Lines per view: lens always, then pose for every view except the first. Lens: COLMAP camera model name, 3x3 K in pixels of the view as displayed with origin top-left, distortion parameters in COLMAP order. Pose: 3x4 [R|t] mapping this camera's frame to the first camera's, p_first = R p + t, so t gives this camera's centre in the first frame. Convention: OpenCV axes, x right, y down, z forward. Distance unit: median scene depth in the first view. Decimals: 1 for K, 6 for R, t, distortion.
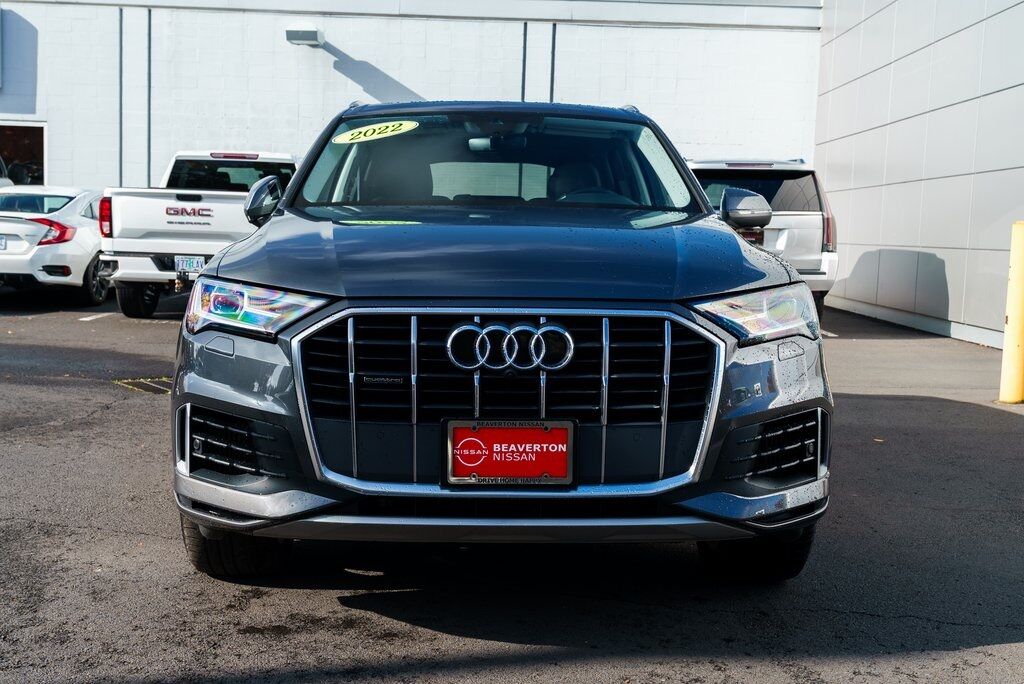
lens RADIAL K [[1135.8, 0, 512.0], [0, 1135.8, 342.0], [0, 0, 1]] dist [-0.001784, 0.036479]
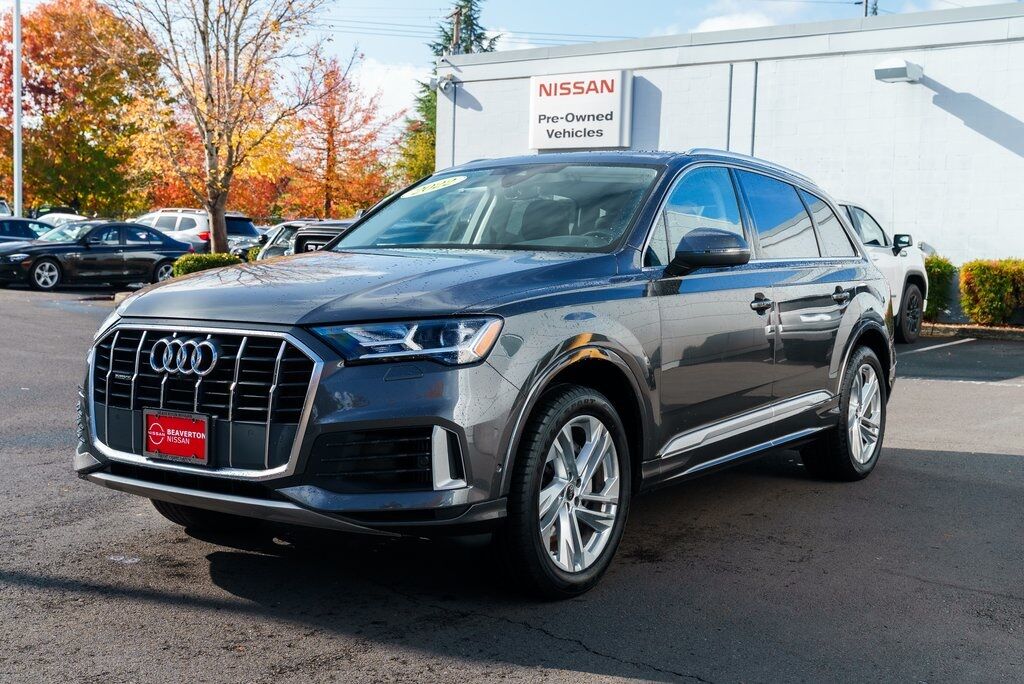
lens RADIAL K [[1186.1, 0, 558.4], [0, 1186.1, 340.1], [0, 0, 1]] dist [0.010494, 0.013790]
pose [[0.822535, 0.029854, -0.567930, 1.051983], [-0.054236, 0.998188, -0.026079, -0.002113], [0.566122, 0.052254, 0.822664, 0.103107]]
